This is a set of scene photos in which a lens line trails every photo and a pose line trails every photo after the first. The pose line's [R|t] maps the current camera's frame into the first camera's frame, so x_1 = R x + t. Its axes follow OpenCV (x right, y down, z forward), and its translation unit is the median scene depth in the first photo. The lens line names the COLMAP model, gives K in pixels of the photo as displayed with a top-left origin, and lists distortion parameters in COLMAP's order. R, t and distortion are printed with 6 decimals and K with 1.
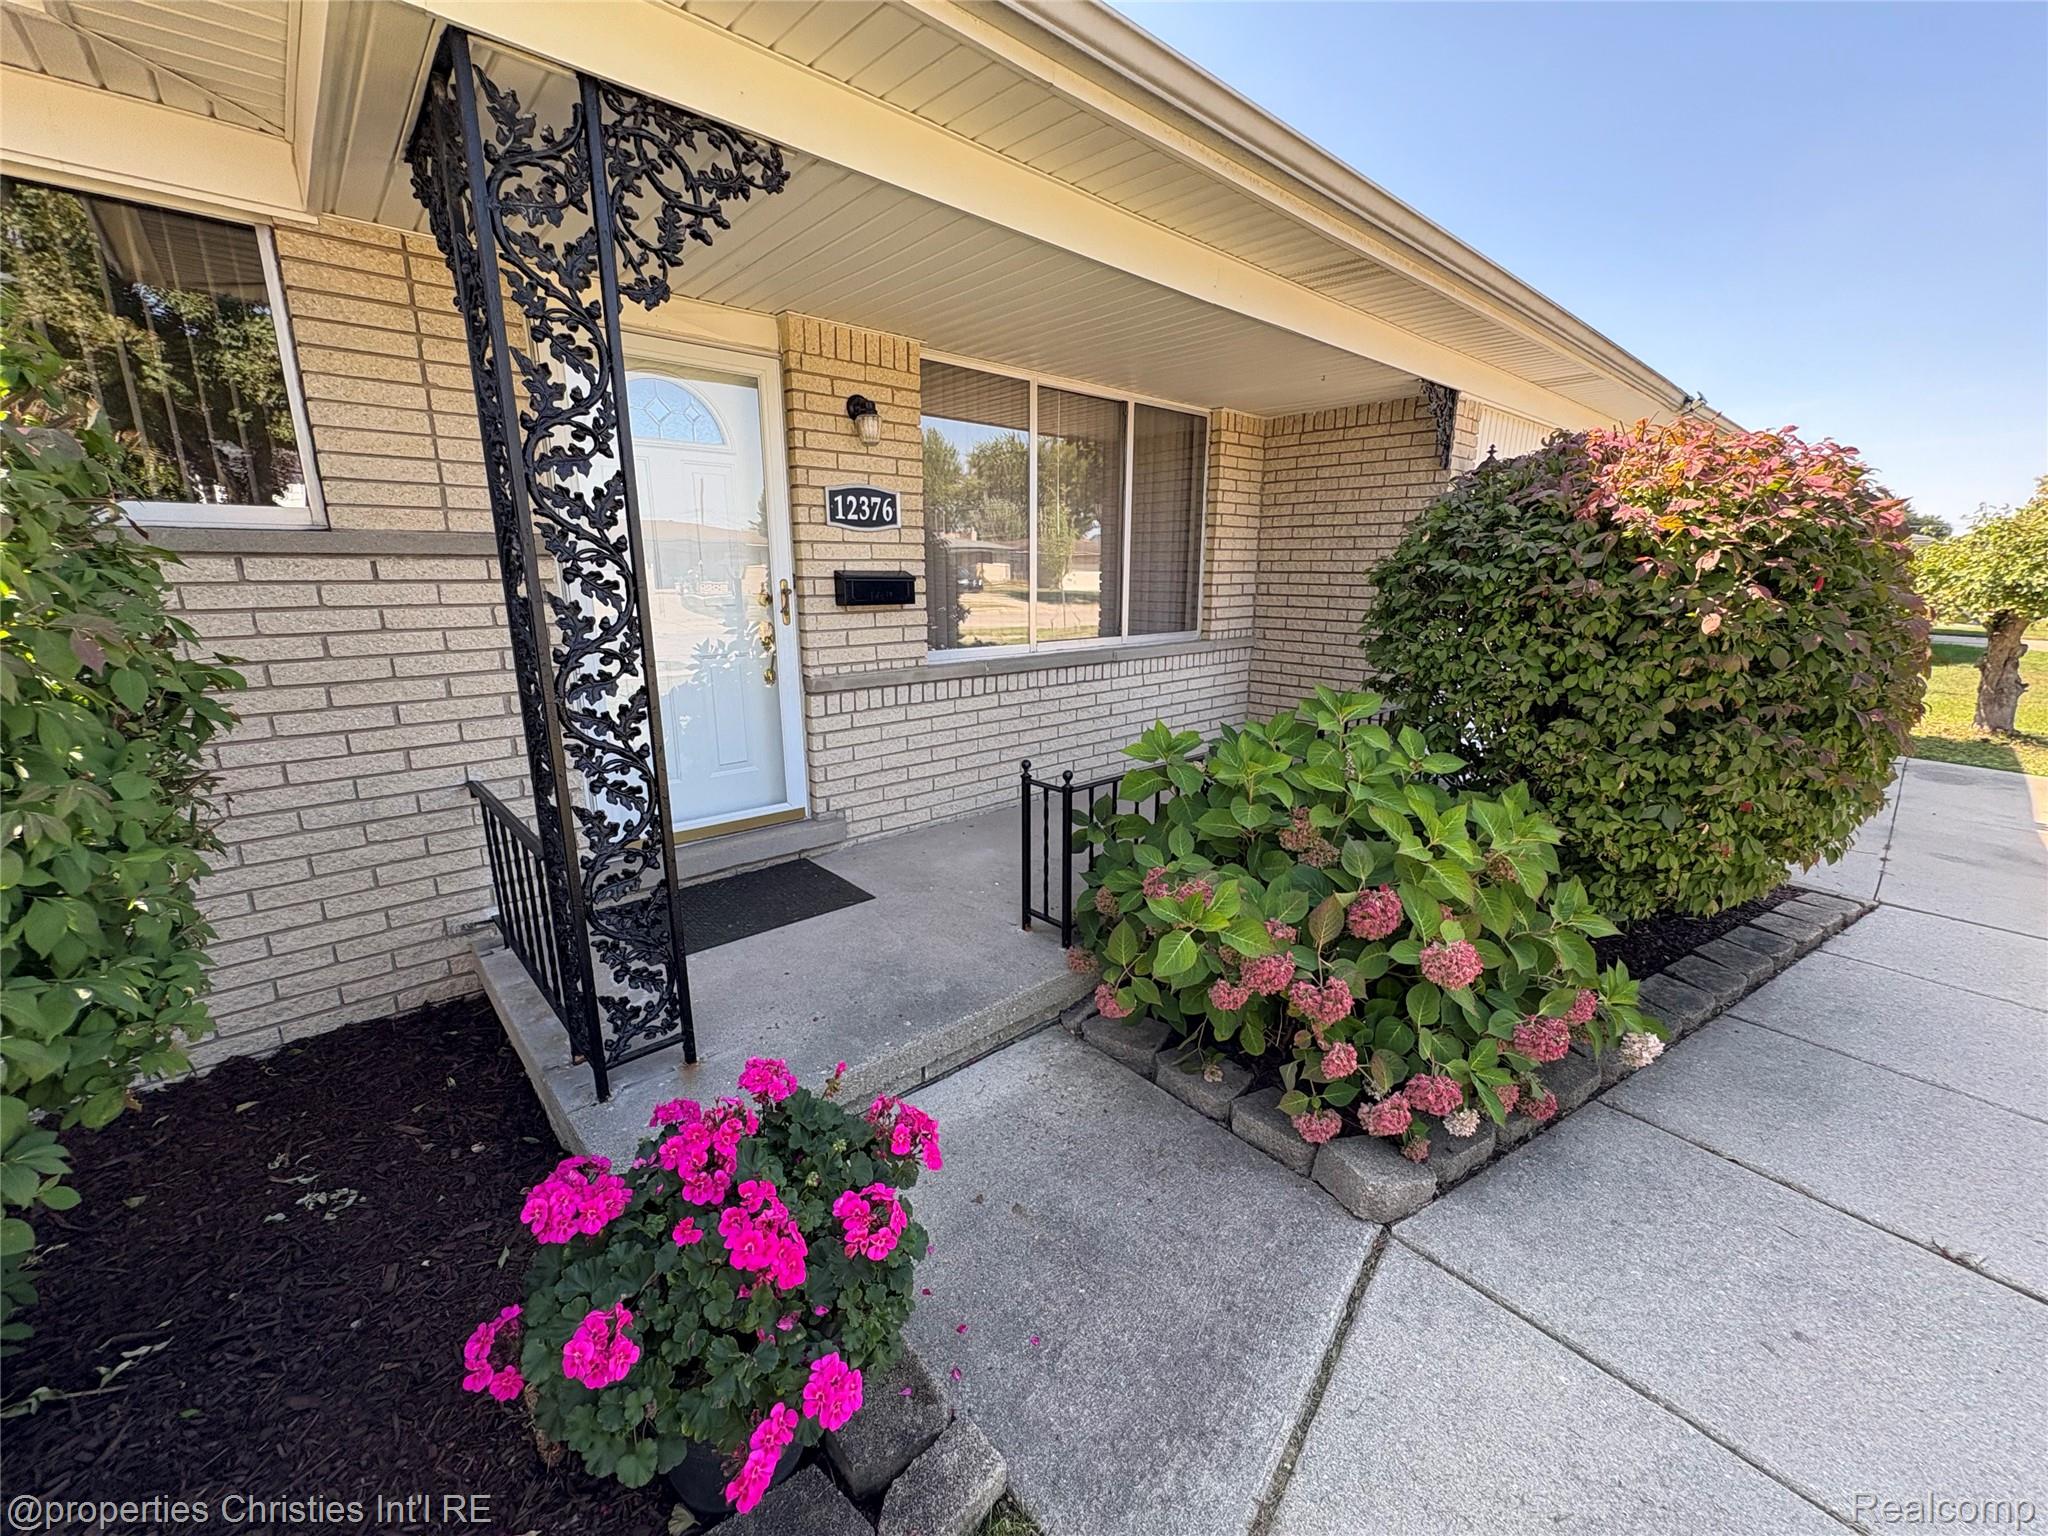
lens RADIAL K [[817.4, 0, 1026.8], [0, 817.4, 771.4], [0, 0, 1]] dist [-0.010059, 0.001087]
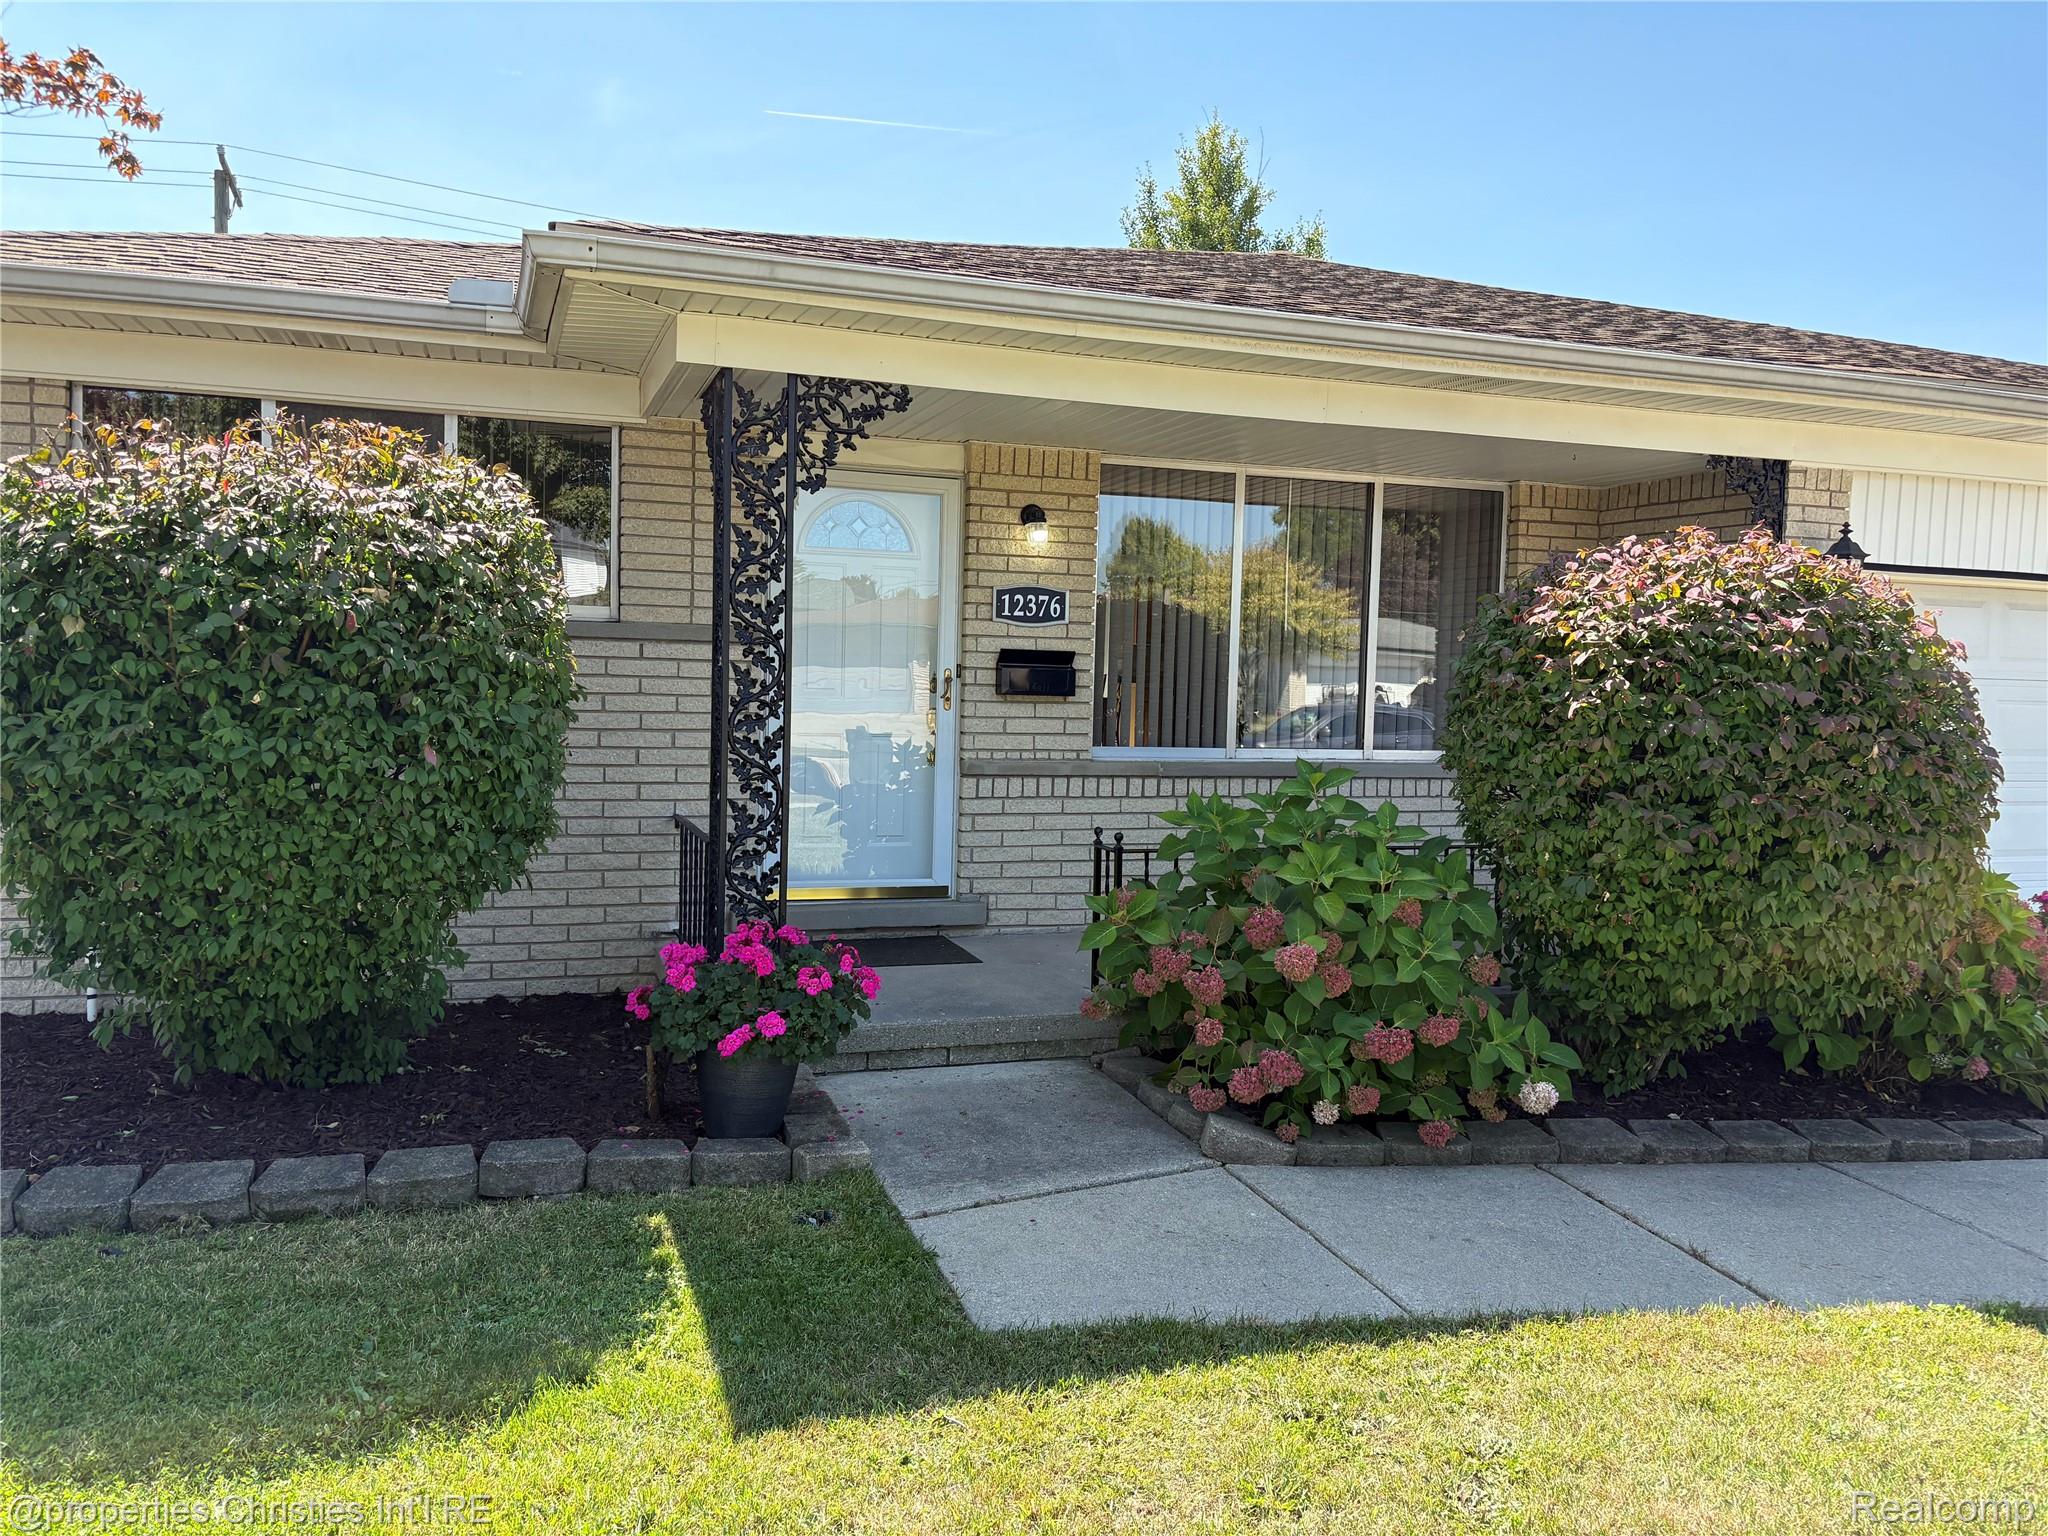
lens RADIAL K [[1548.6, 0, 1024.5], [0, 1548.6, 768.7], [0, 0, 1]] dist [0.053057, -0.003723]
pose [[0.919554, 0.044808, -0.390401, 0.855115], [-0.117695, 0.979276, -0.164824, 0.315136], [0.374925, 0.197513, 0.905770, -1.133671]]
